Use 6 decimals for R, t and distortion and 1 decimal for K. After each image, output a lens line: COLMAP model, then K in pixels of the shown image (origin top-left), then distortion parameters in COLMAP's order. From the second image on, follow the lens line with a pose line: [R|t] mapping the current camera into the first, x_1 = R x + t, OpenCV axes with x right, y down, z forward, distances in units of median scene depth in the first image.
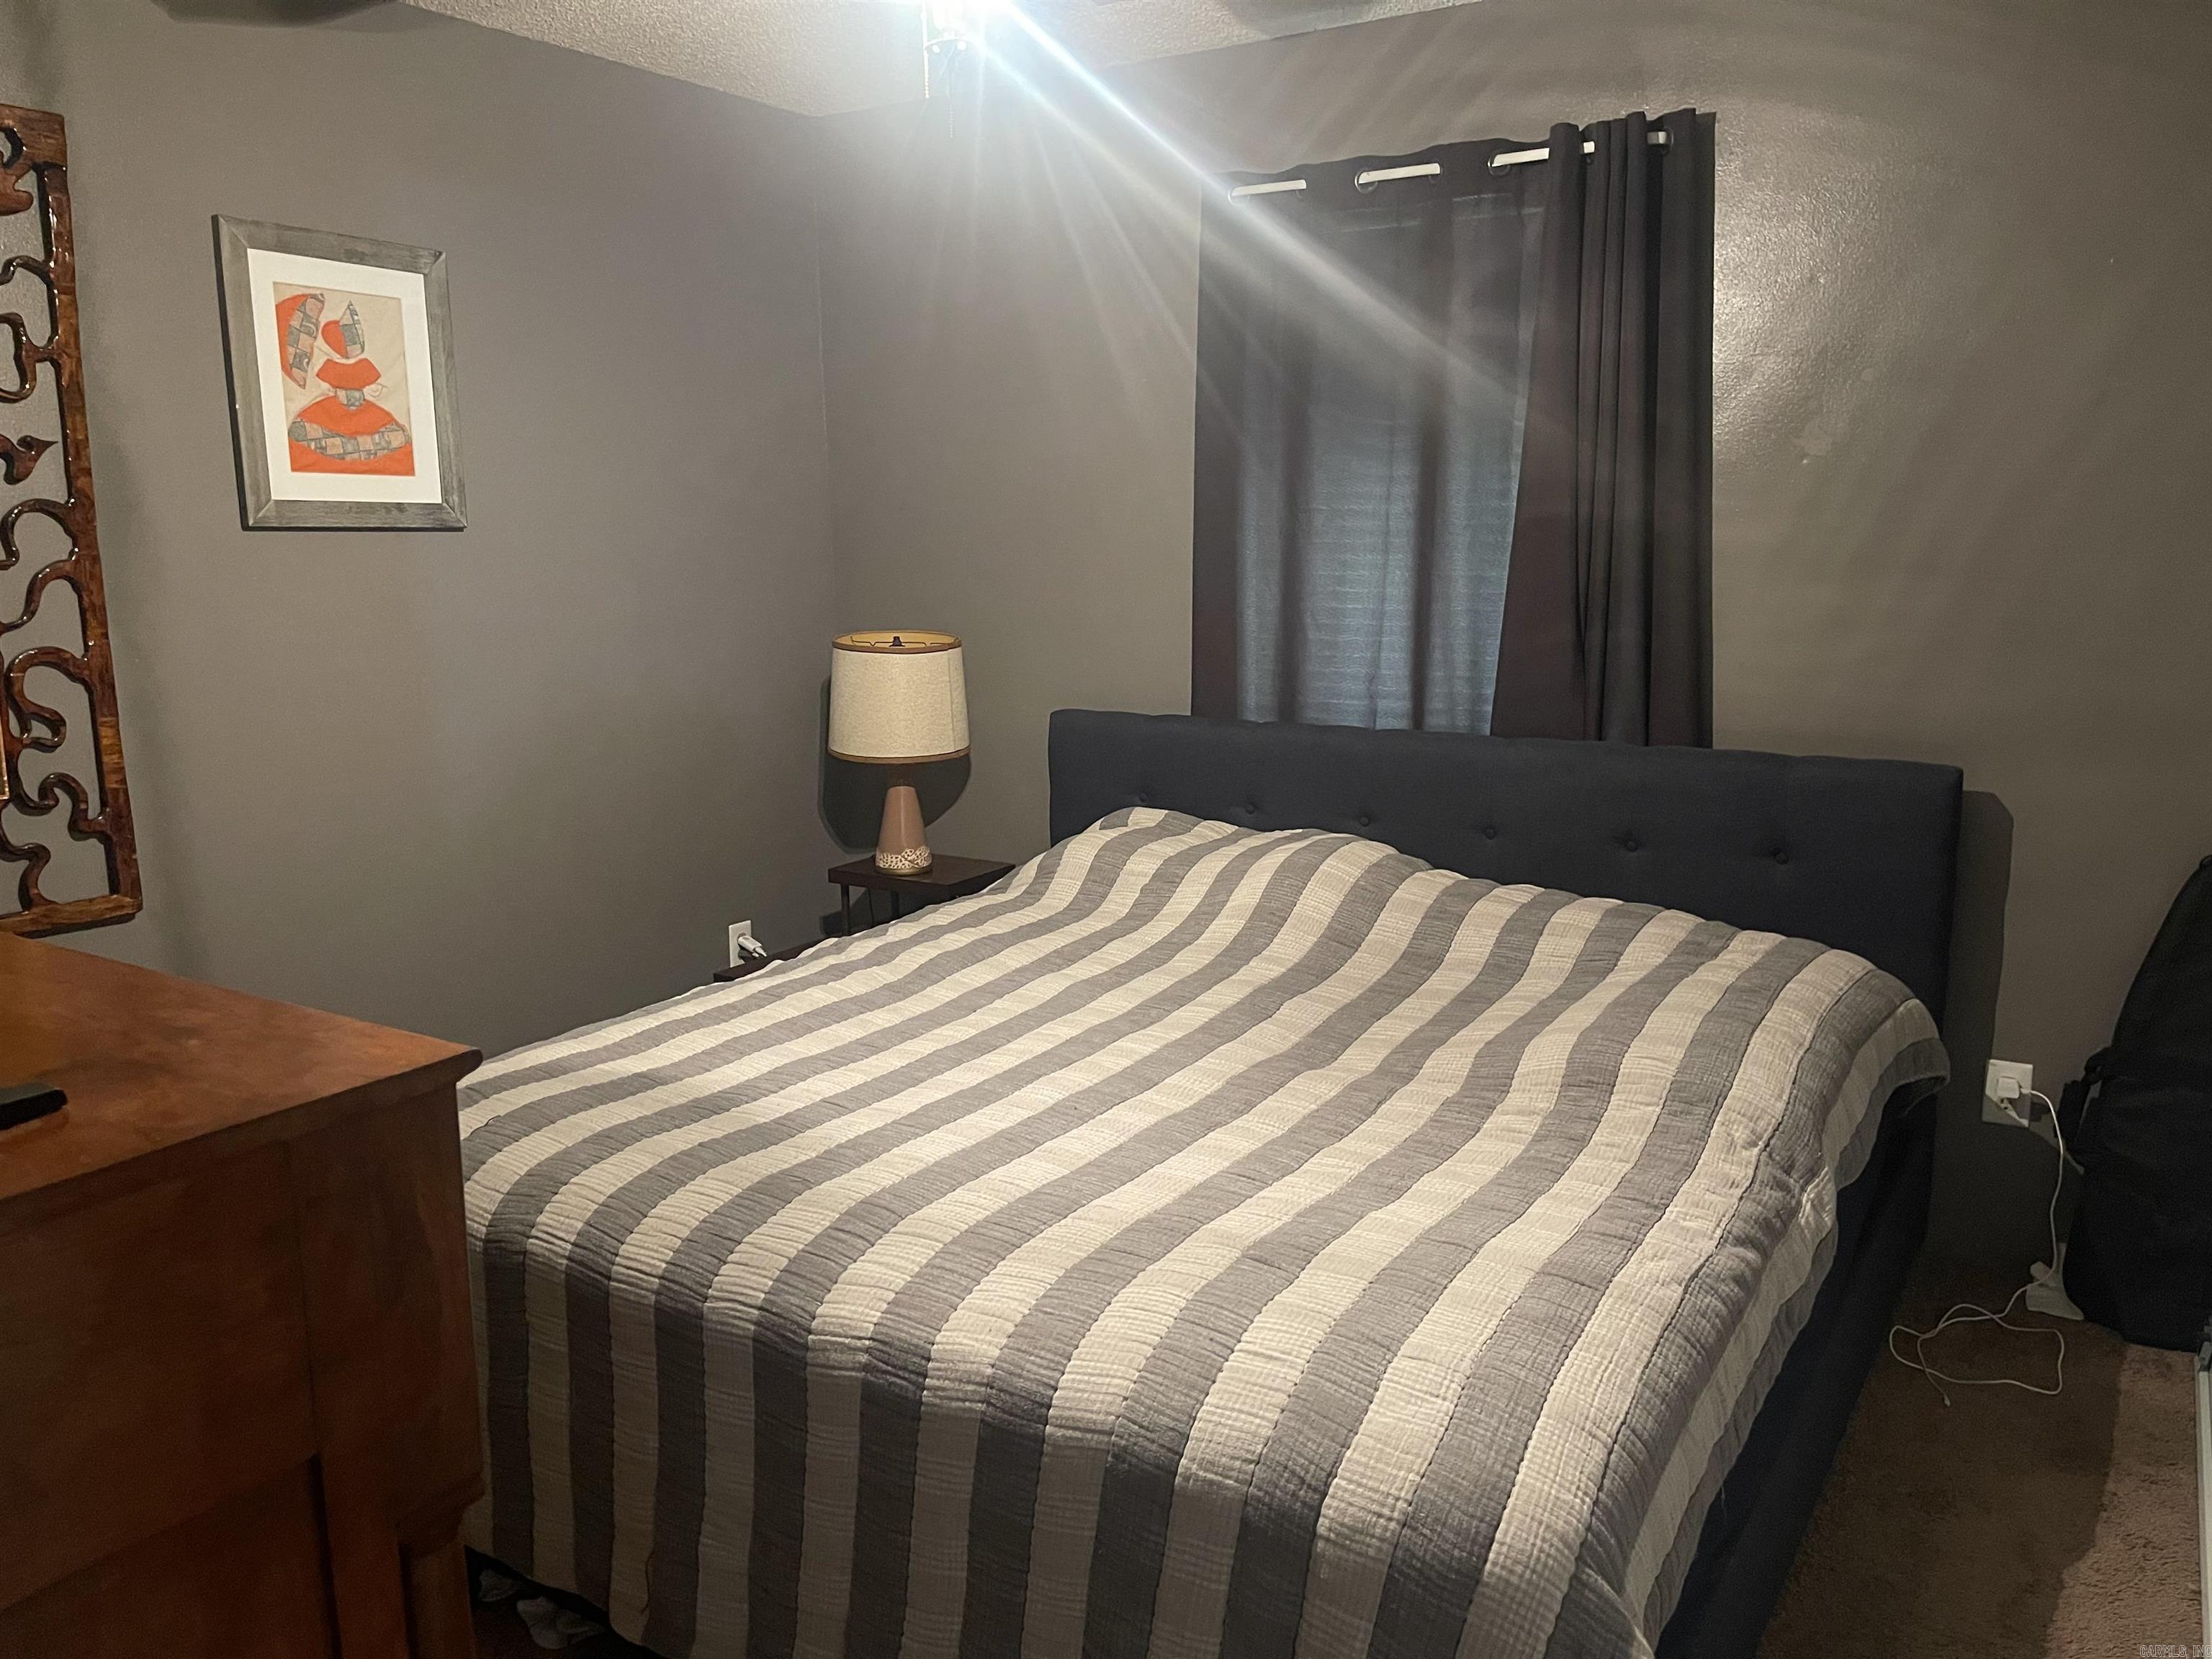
lens RADIAL K [[1687.7, 0, 1106.0], [0, 1687.7, 829.5], [0, 0, 1]] dist [0.048851, -0.005262]
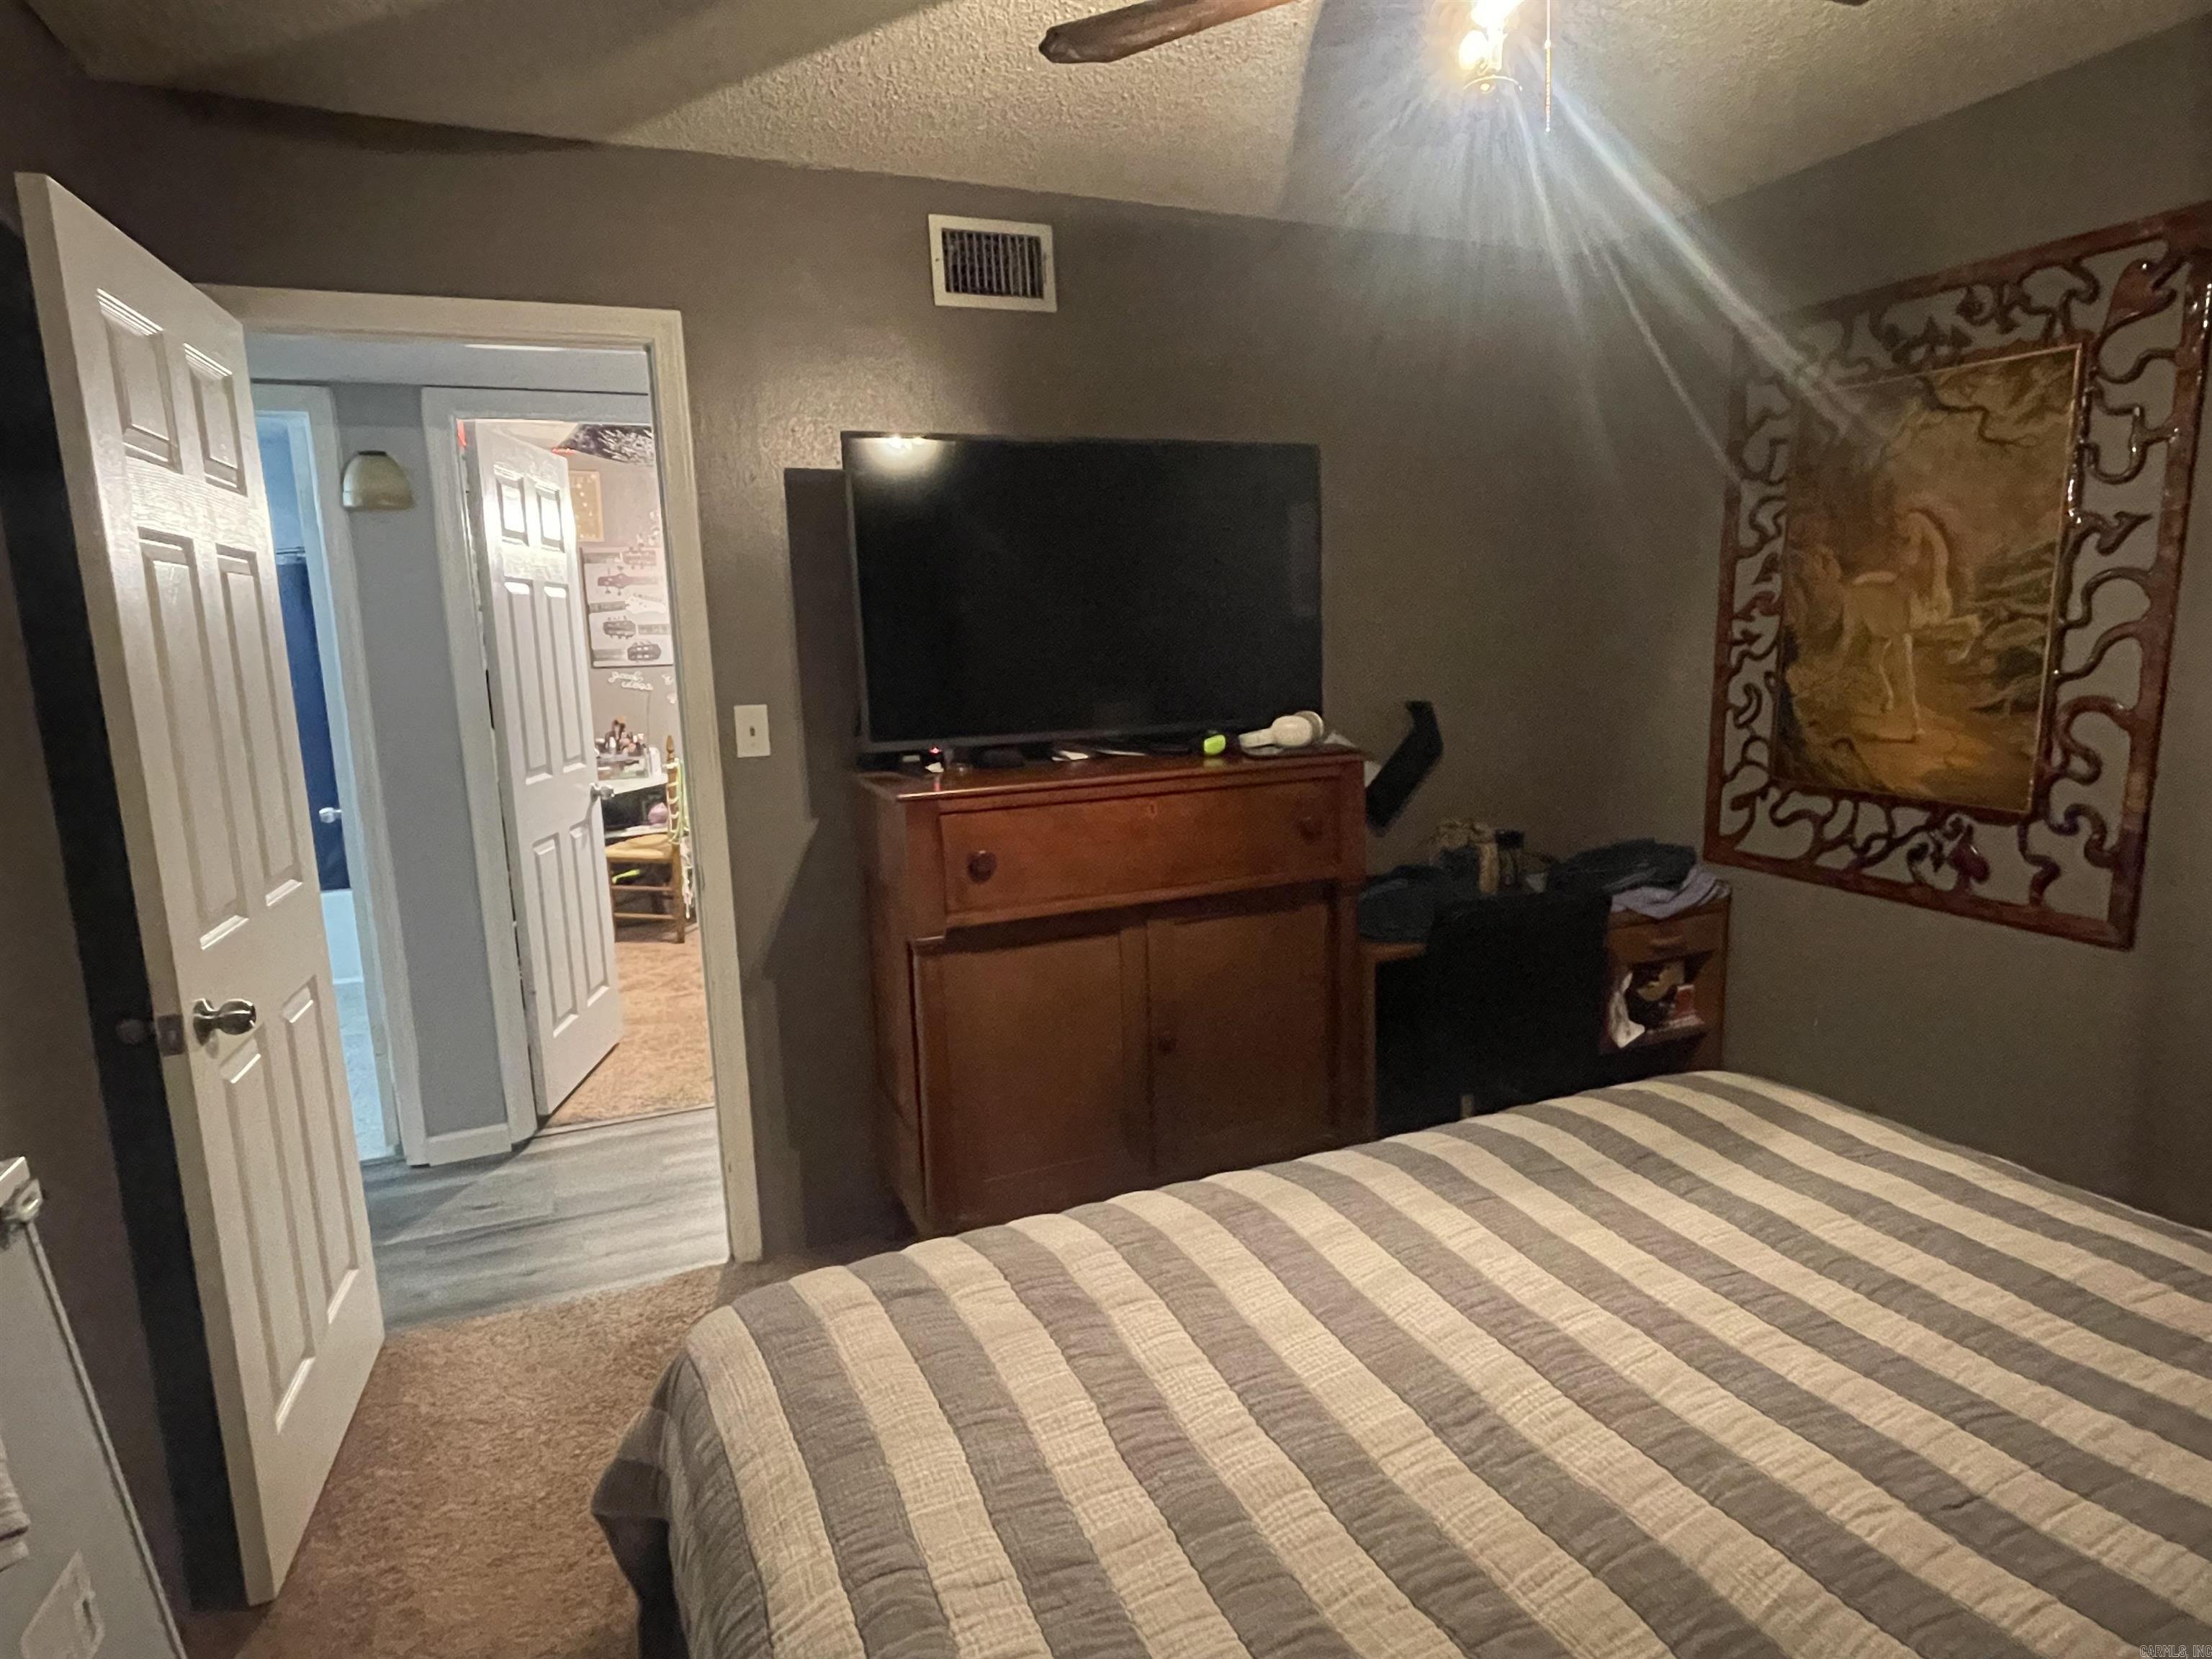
lens RADIAL K [[1249.2, 0, 1106.0], [0, 1249.2, 829.5], [0, 0, 1]] dist [0.002795, 0.000633]
pose [[-0.556928, 0.161796, -0.814649, 0.452696], [-0.131789, 0.951201, 0.279013, -0.167425], [0.820038, 0.262752, -0.508428, 0.908176]]
